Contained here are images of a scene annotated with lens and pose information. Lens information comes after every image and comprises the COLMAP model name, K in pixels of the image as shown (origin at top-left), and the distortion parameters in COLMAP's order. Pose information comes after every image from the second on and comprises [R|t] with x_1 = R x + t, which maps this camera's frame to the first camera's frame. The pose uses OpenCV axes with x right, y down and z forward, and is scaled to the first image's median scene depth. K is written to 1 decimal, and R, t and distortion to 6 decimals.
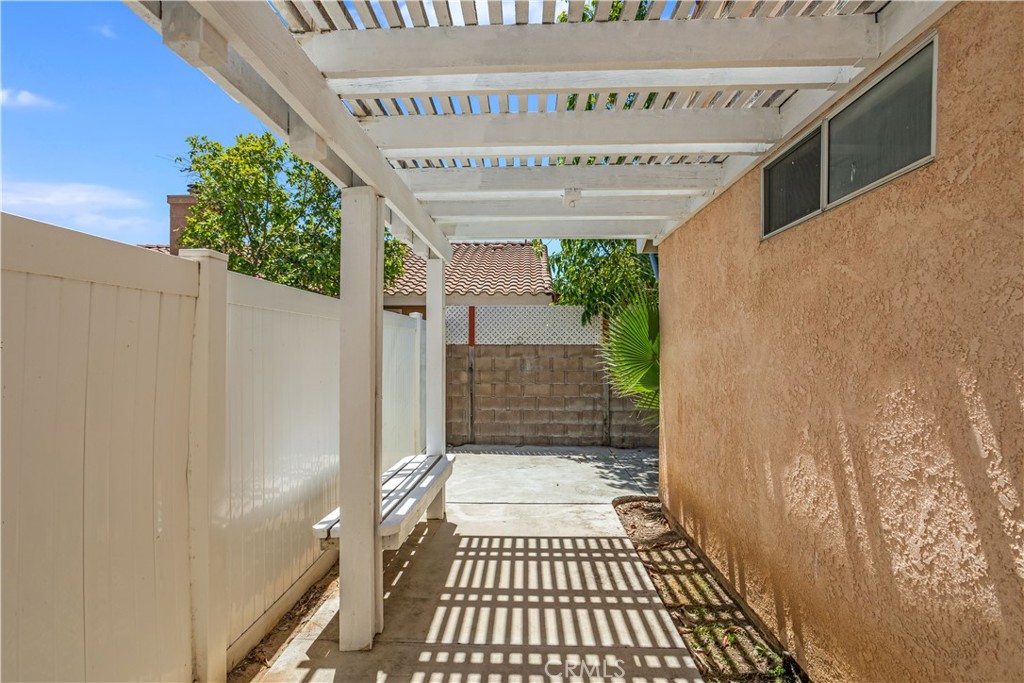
lens RADIAL K [[505.6, 0, 512.0], [0, 505.6, 341.5], [0, 0, 1]] dist [-0.051626, 0.032694]
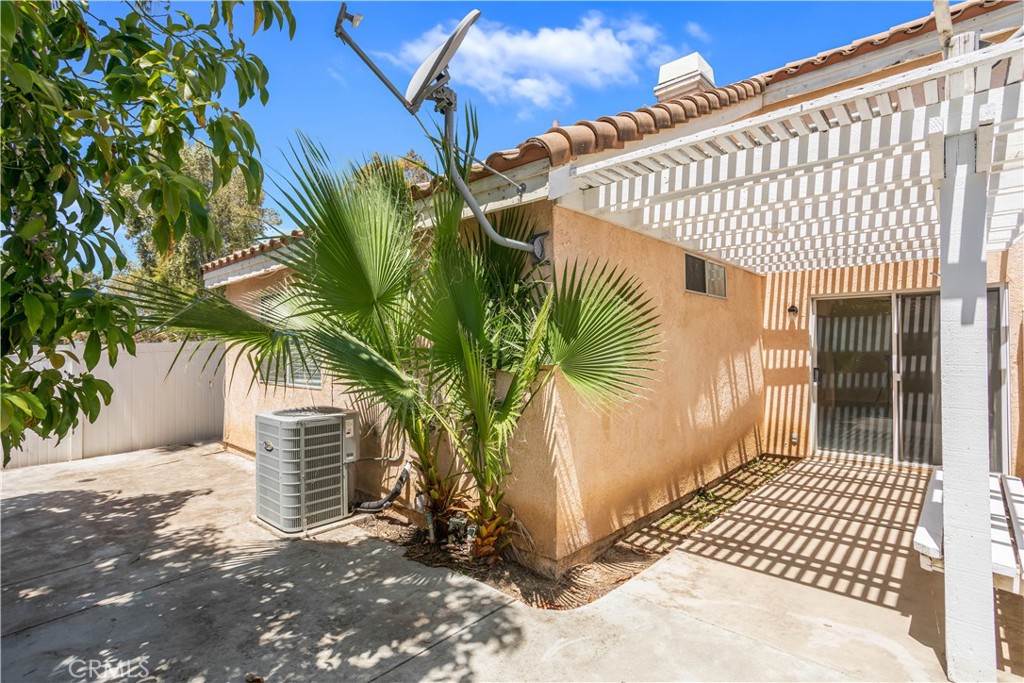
lens RADIAL K [[505.6, 0, 512.0], [0, 505.6, 341.5], [0, 0, 1]] dist [-0.051626, 0.032694]
pose [[-0.762430, 0.011876, 0.646962, -0.157549], [-0.003056, 0.999754, -0.021953, 0.025126], [-0.647064, -0.018714, -0.762206, 2.082885]]
